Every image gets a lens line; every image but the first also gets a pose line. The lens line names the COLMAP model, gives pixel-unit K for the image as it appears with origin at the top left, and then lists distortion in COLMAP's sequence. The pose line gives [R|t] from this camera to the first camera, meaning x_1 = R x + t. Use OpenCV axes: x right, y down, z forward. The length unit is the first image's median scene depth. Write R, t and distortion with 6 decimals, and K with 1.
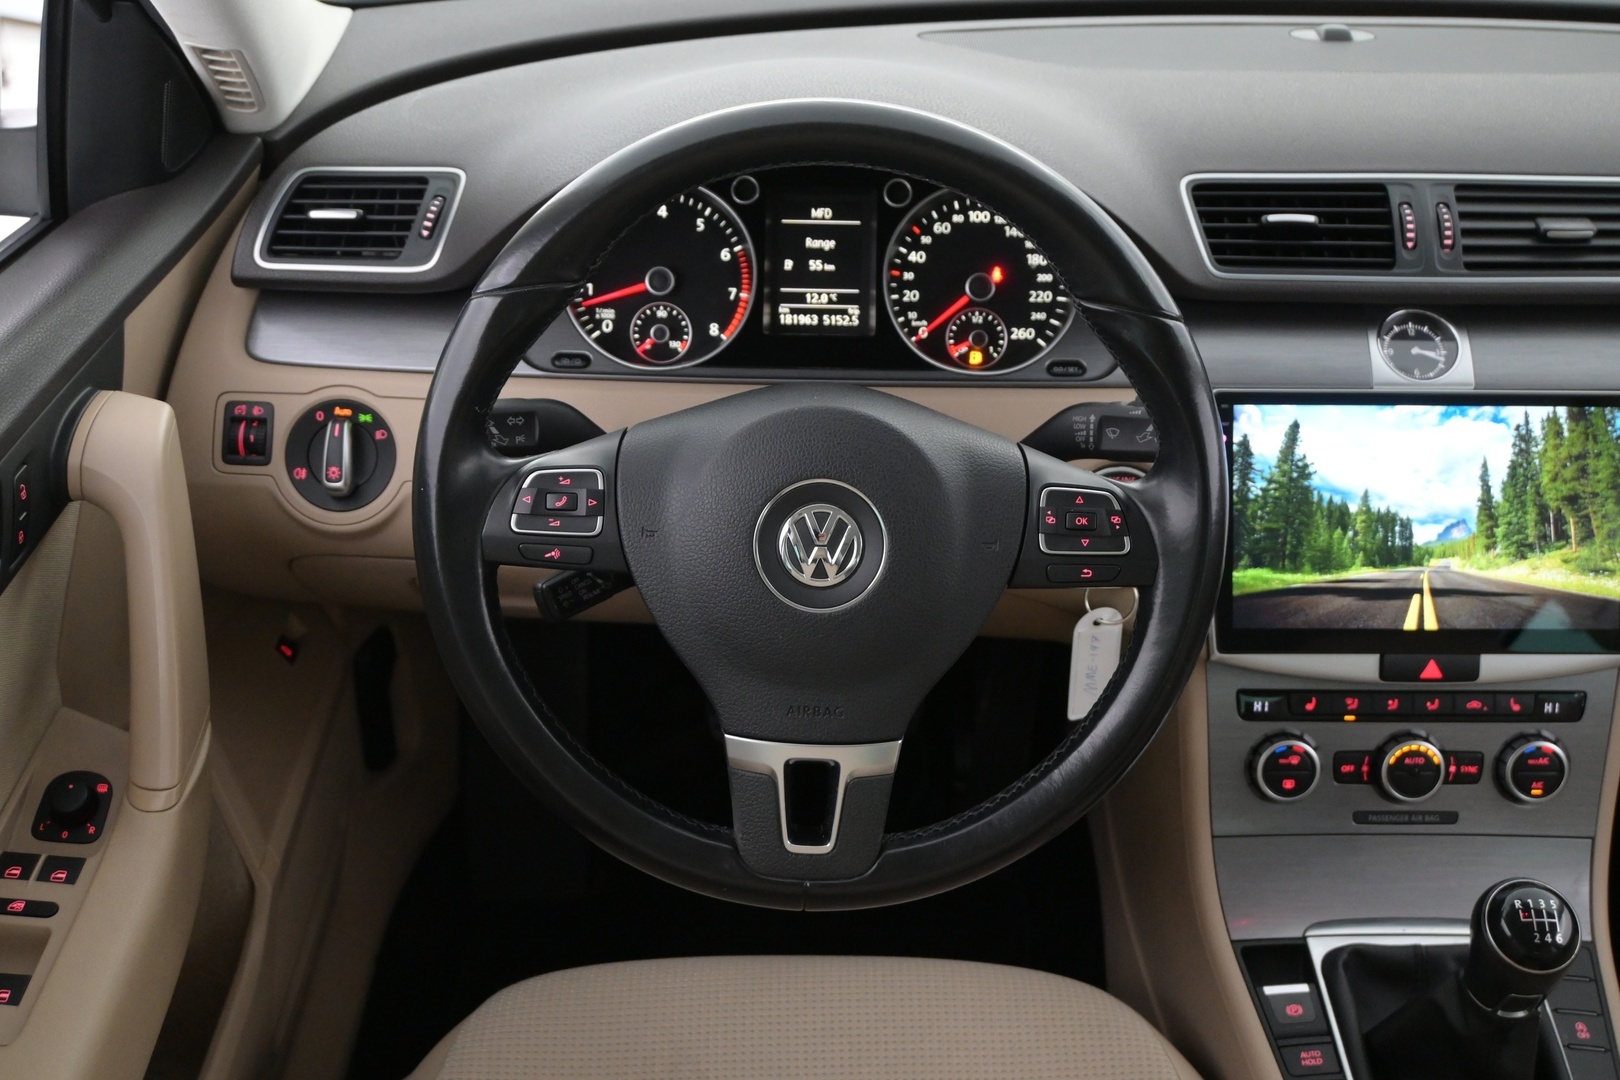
lens RADIAL K [[1700.2, 0, 810.0], [0, 1700.2, 540.0], [0, 0, 1]] dist [-0.006071, -0.019510]
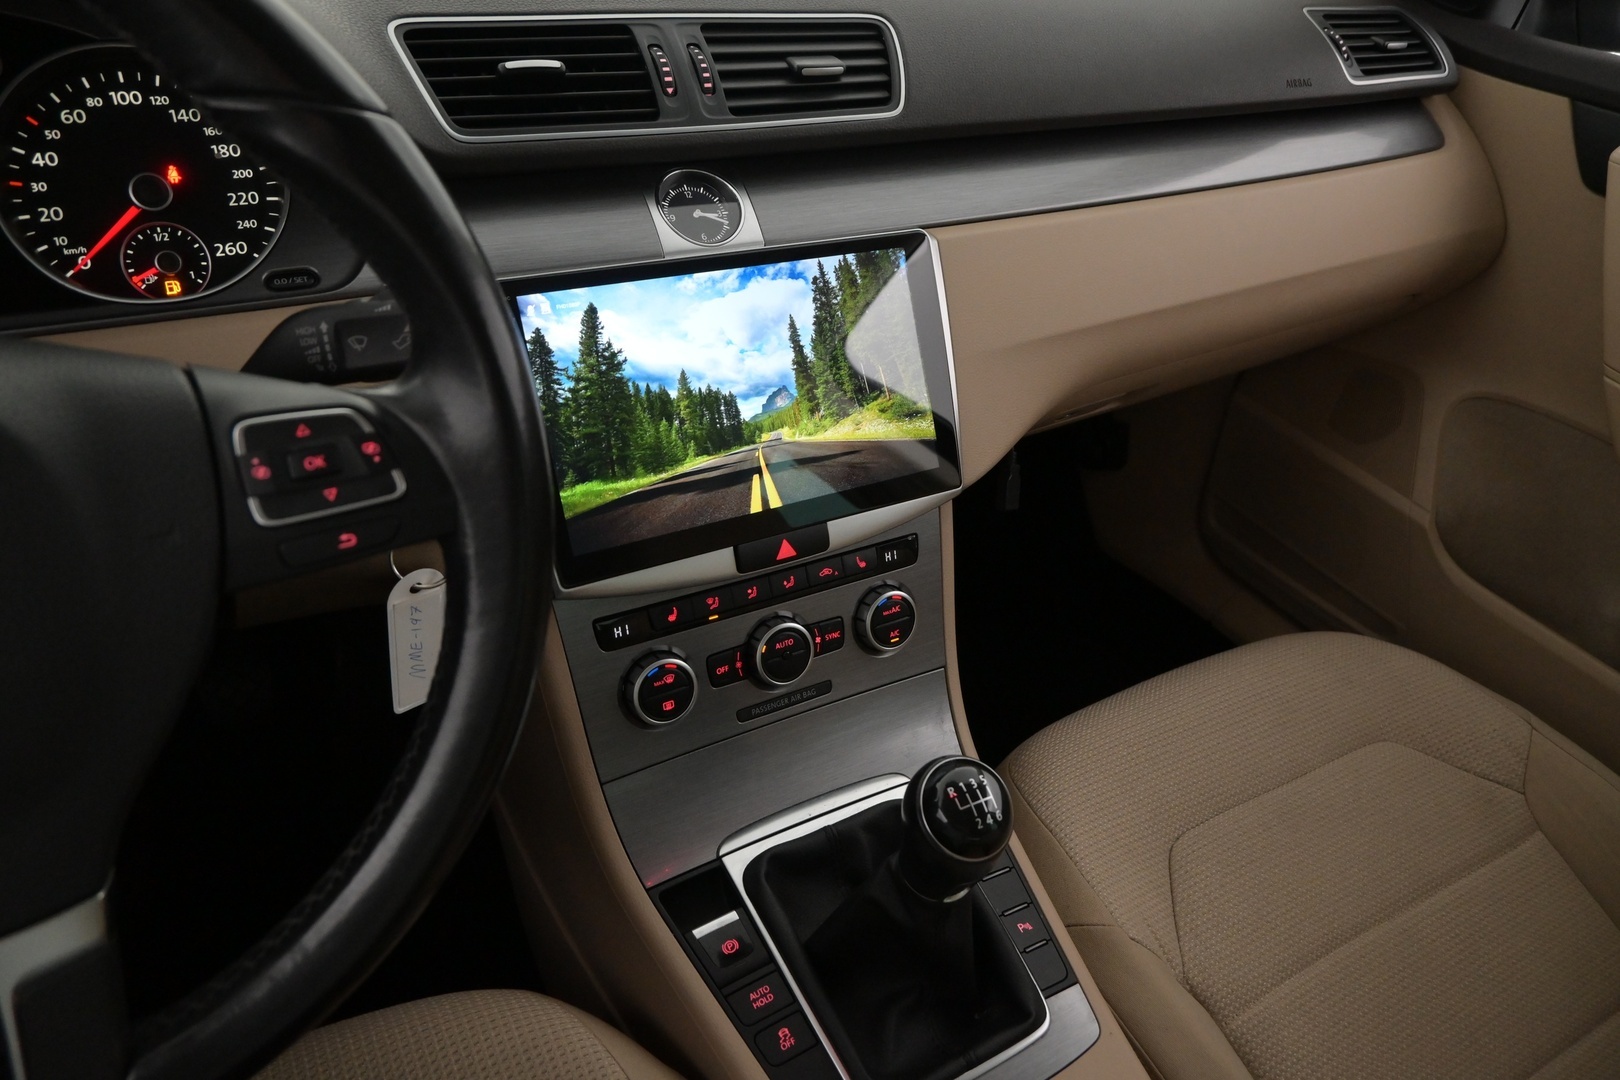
lens RADIAL K [[1126.1, 0, 810.0], [0, 1126.1, 540.0], [0, 0, 1]] dist [0.003115, -0.000698]
pose [[0.867341, -0.228730, 0.442043, 0.102006], [0.192920, 0.973214, 0.125047, -0.004292], [-0.458805, -0.023179, 0.888235, 0.436408]]
